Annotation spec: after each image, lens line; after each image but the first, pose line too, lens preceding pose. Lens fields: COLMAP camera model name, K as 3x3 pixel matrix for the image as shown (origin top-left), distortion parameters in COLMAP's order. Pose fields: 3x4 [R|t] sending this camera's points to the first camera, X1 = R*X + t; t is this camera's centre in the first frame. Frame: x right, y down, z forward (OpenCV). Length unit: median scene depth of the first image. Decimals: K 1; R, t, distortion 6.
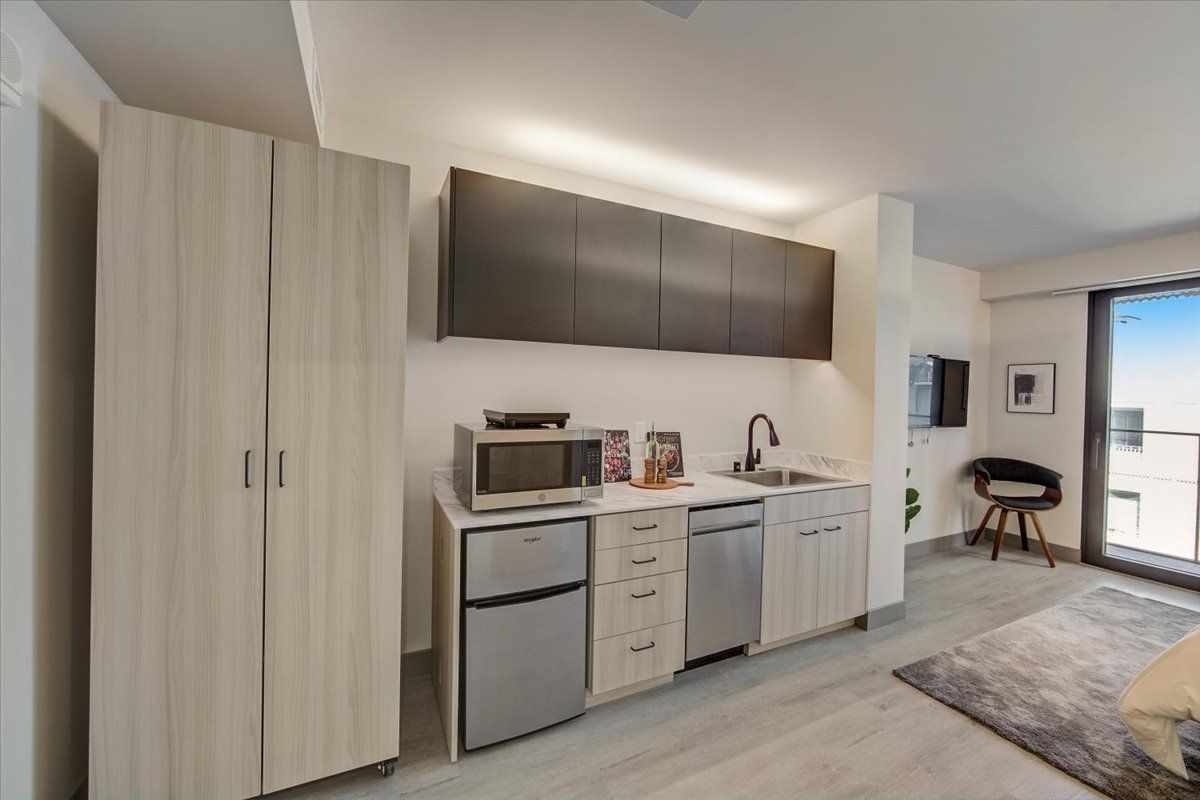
lens RADIAL K [[472.2, 0, 601.1], [0, 472.2, 402.9], [0, 0, 1]] dist [-0.014963, 0.002693]
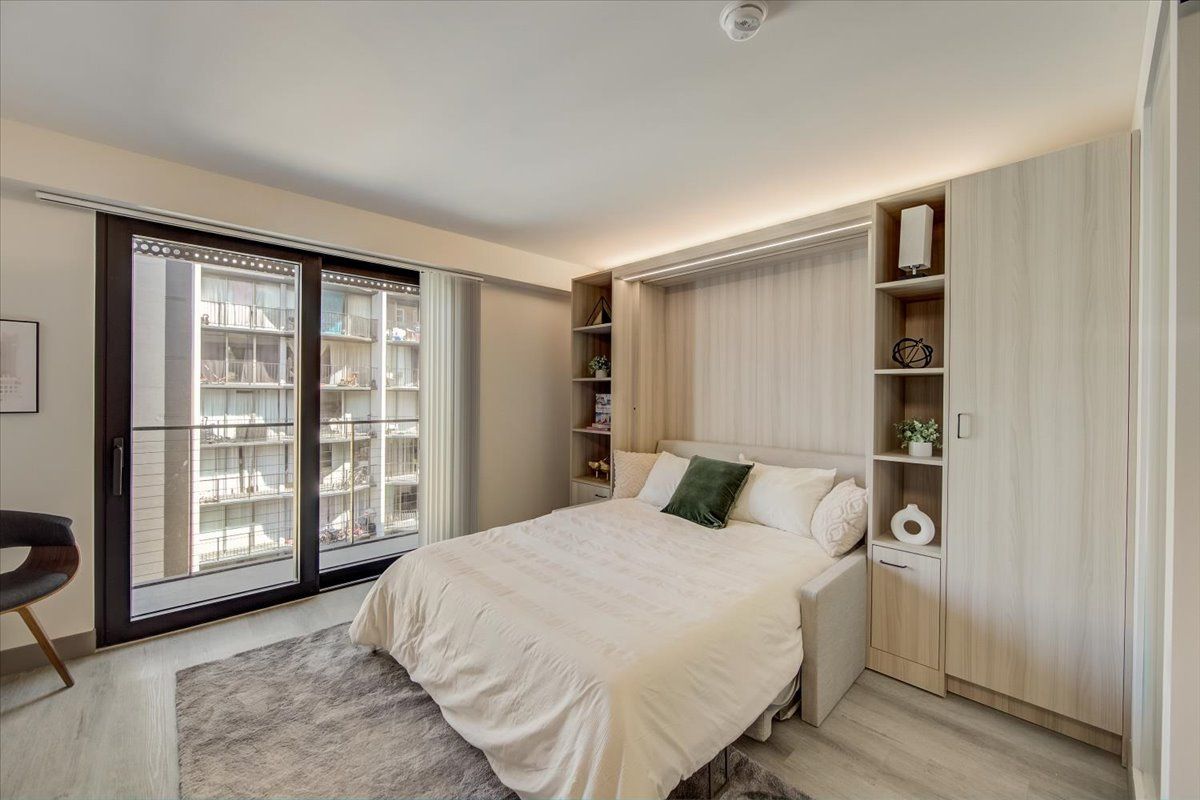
lens RADIAL K [[472.2, 0, 601.2], [0, 472.2, 396.5], [0, 0, 1]] dist [-0.014963, 0.002693]
pose [[-0.301111, -0.023073, 0.953310, 0.357561], [0.005570, 0.999648, 0.025954, -0.007985], [-0.953573, 0.013125, -0.300877, 0.785353]]
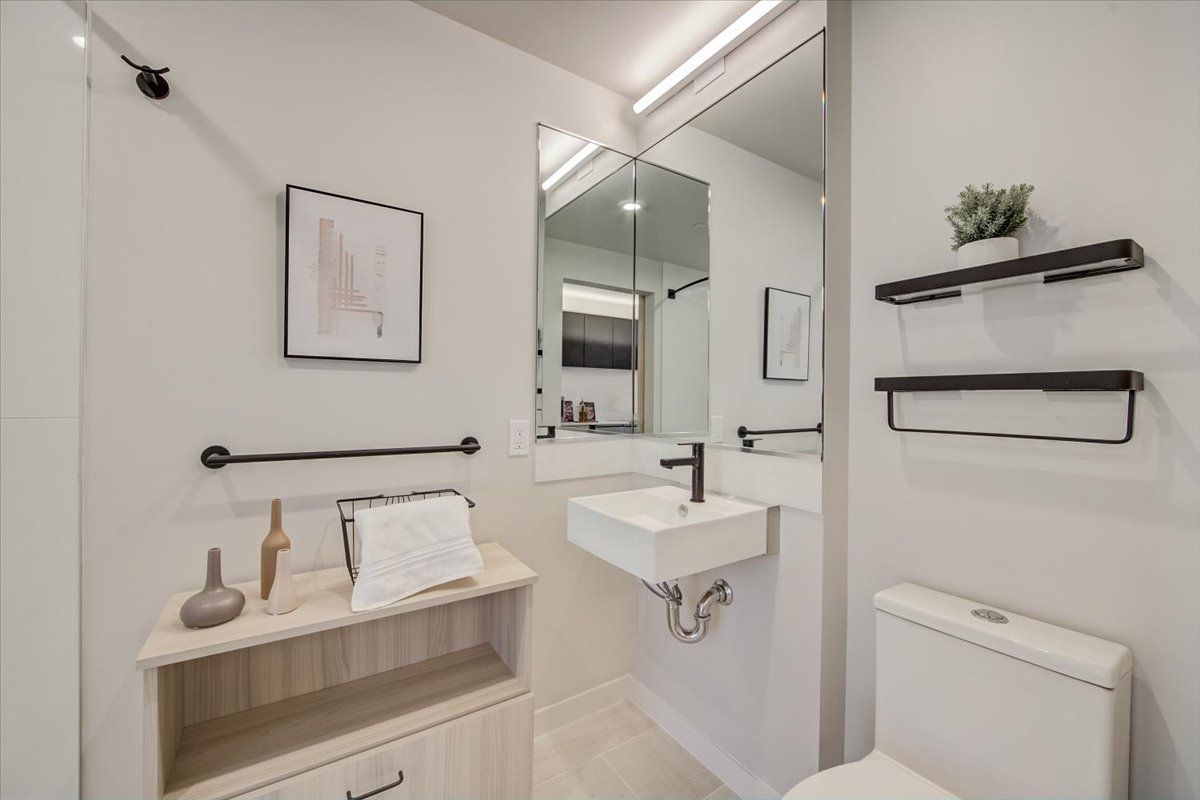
lens RADIAL K [[472.2, 0, 603.0], [0, 472.2, 396.6], [0, 0, 1]] dist [-0.014963, 0.002693]
pose [[0.991119, -0.011024, 0.132523, -0.107944], [0.013102, 0.999804, -0.014819, 0.072543], [-0.132334, 0.016424, 0.991069, -1.436075]]
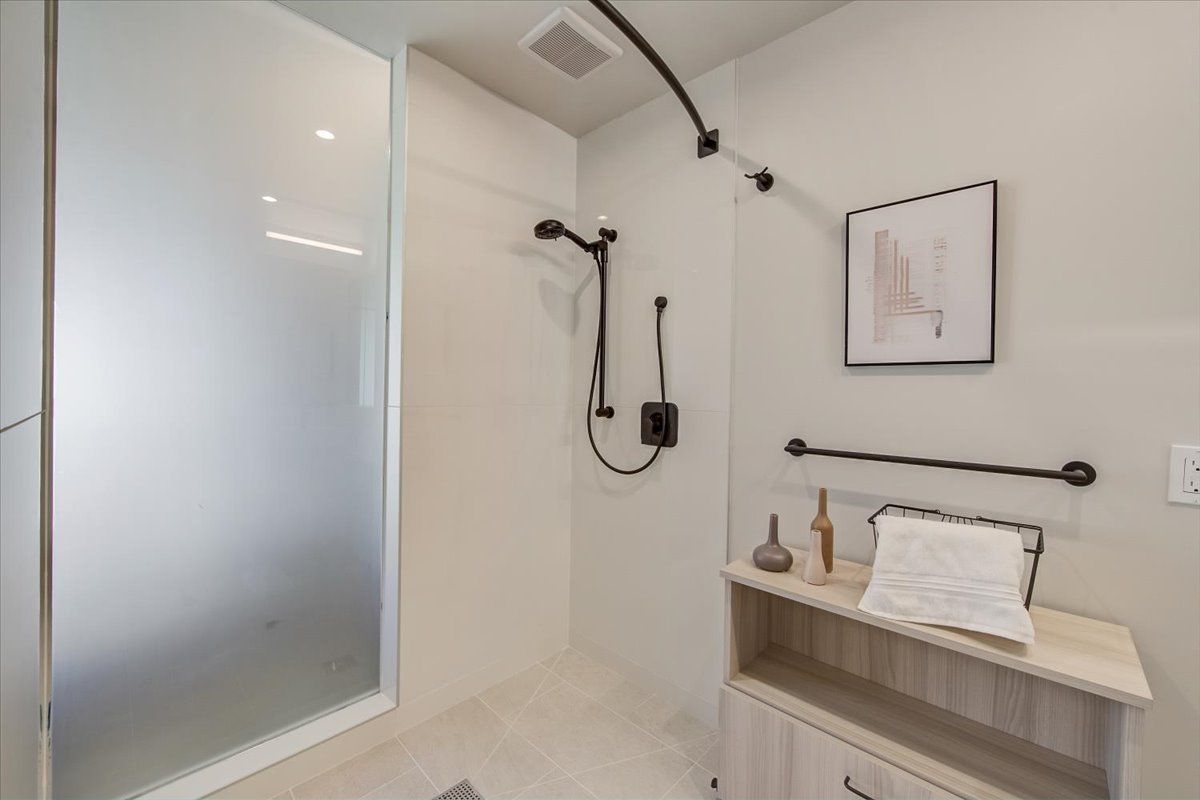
lens RADIAL K [[472.2, 0, 604.6], [0, 472.2, 395.7], [0, 0, 1]] dist [-0.014963, 0.002693]
pose [[0.356873, -0.008319, -0.934116, 0.046355], [-0.028537, 0.999397, -0.019803, 0.073837], [0.933717, 0.033725, 0.356420, -1.369425]]
